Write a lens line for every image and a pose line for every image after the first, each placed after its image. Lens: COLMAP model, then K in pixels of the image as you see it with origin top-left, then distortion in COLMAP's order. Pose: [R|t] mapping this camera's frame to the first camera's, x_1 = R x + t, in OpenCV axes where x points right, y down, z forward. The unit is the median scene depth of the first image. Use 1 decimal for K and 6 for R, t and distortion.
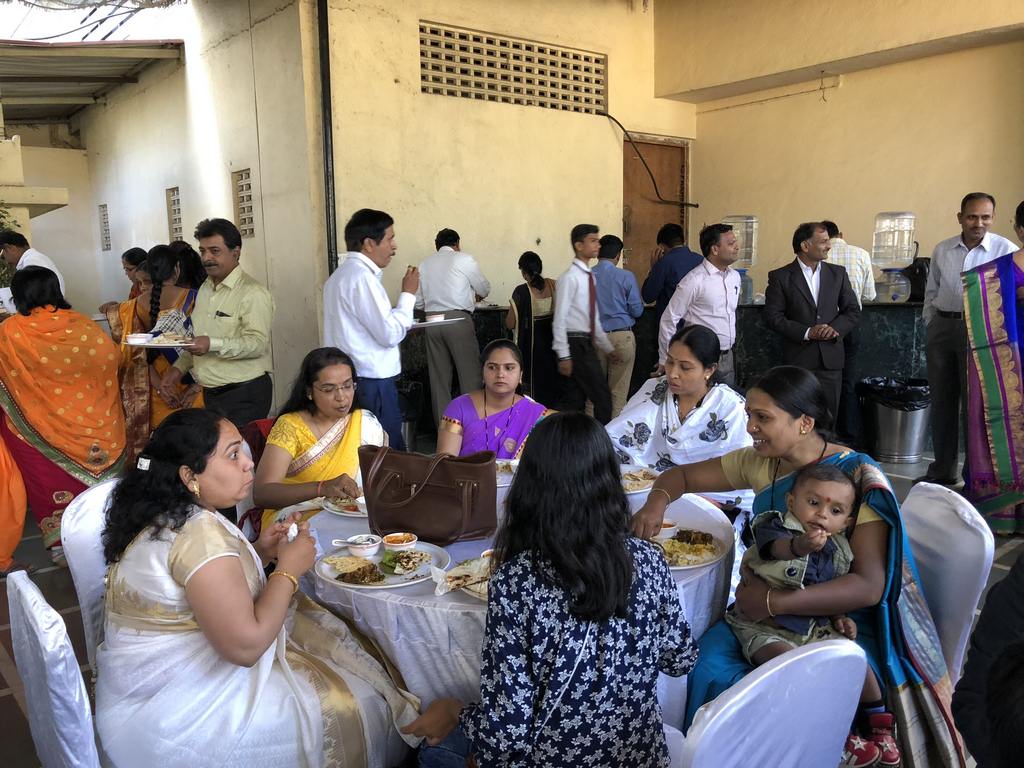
lens RADIAL K [[824.5, 0, 512.0], [0, 824.5, 384.0], [0, 0, 1]] dist [0.006940, -0.006615]
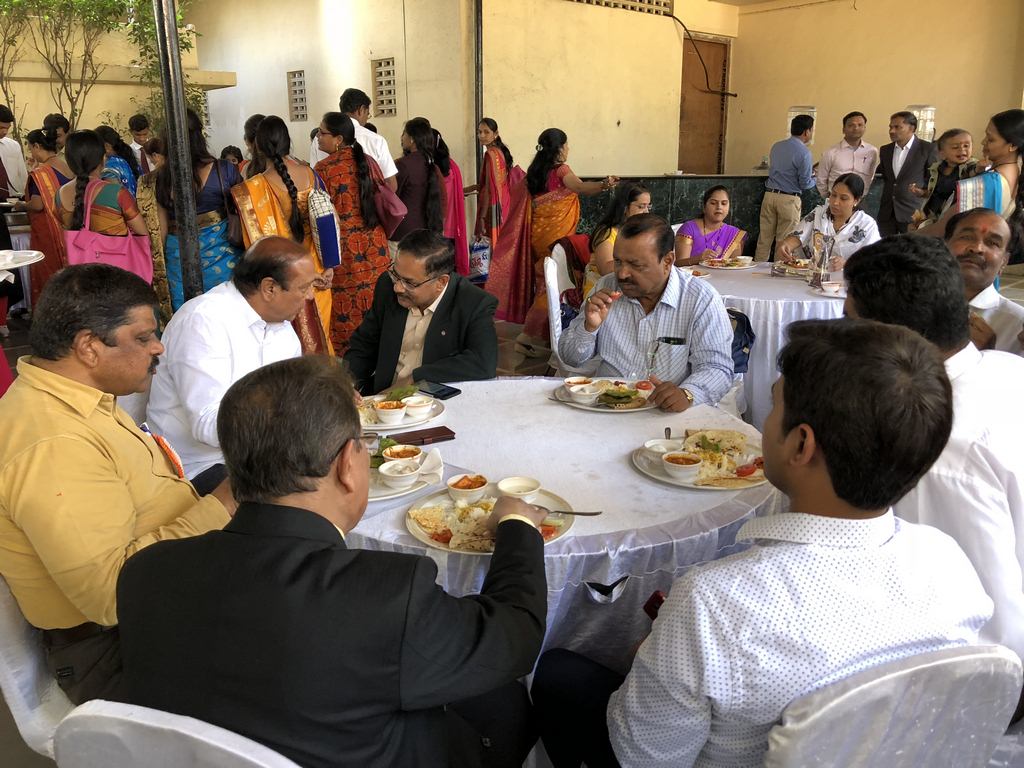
lens RADIAL K [[907.1, 0, 512.0], [0, 907.1, 384.0], [0, 0, 1]] dist [0.008185, 0.002652]
pose [[0.993347, -0.018234, 0.113707, -0.303884], [0.006056, 0.994290, 0.106541, 0.068594], [-0.115001, -0.105143, 0.987785, -0.363499]]
